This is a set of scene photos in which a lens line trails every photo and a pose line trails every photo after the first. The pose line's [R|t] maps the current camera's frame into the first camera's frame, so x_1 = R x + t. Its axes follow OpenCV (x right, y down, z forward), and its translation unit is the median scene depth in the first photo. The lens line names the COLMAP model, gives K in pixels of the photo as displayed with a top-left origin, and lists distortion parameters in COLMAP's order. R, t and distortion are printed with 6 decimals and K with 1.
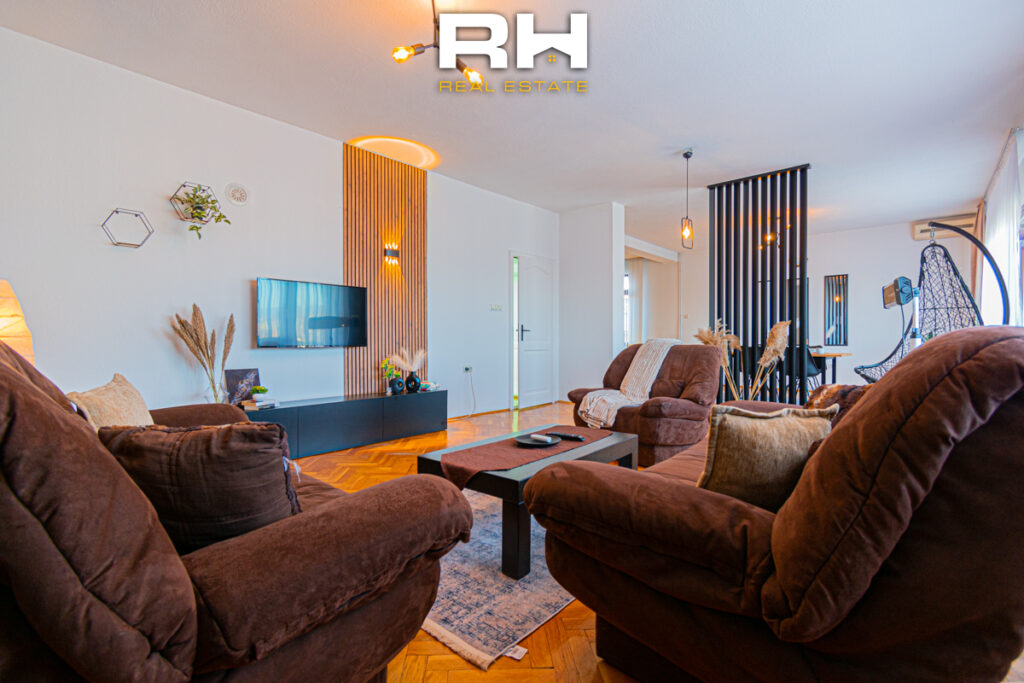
lens RADIAL K [[453.3, 0, 507.9], [0, 453.3, 339.2], [0, 0, 1]] dist [0.000937, 0.000062]
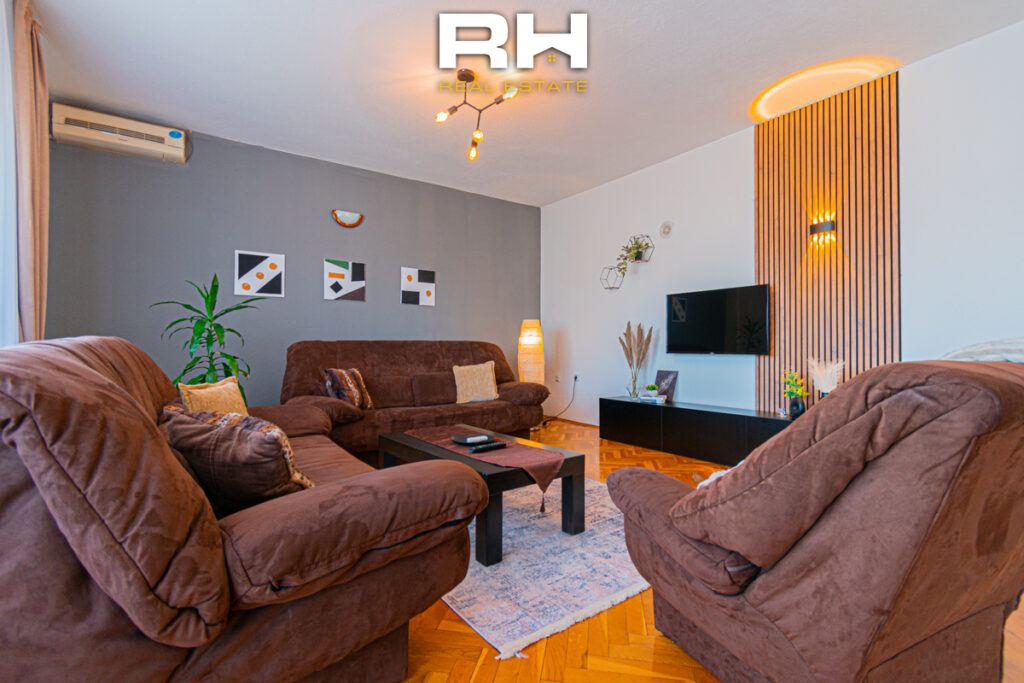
lens RADIAL K [[453.5, 0, 491.5], [0, 453.5, 343.4], [0, 0, 1]] dist [0.001969, 0.000098]
pose [[-0.233895, -0.006755, -0.972238, 0.614285], [-0.000651, 0.999977, -0.006791, 0.000715], [0.972262, -0.000955, -0.233894, 0.701546]]
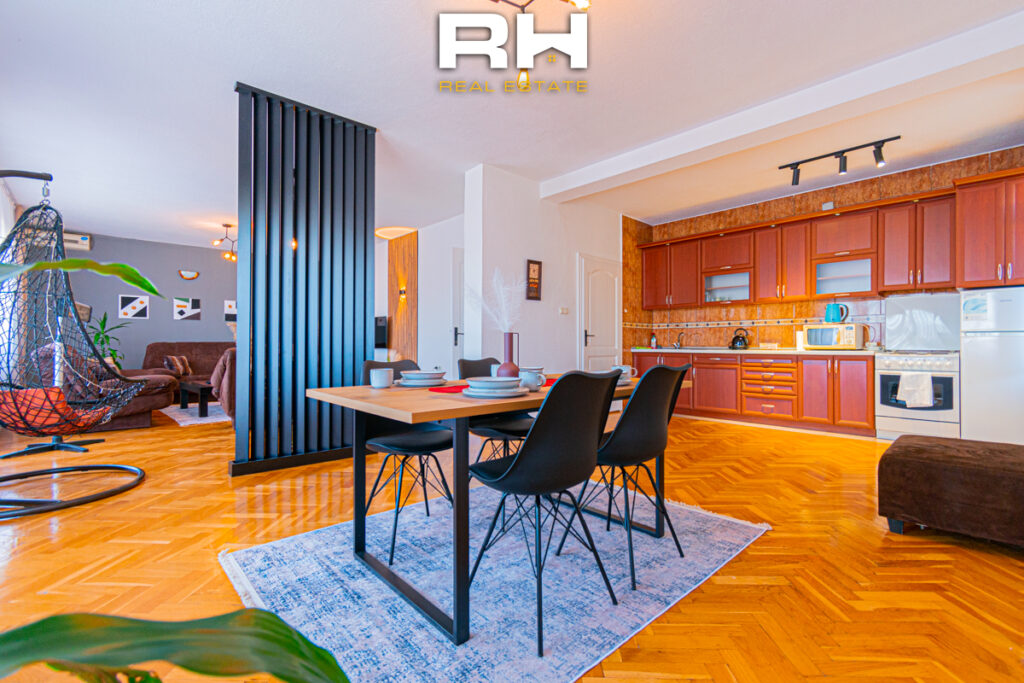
lens RADIAL K [[453.5, 0, 491.5], [0, 453.5, 343.4], [0, 0, 1]] dist [0.001969, 0.000098]
pose [[-0.104953, -0.002589, -0.994474, 1.441263], [0.000274, 0.999996, -0.002632, -0.000611], [0.994477, -0.000549, -0.104952, 1.601797]]
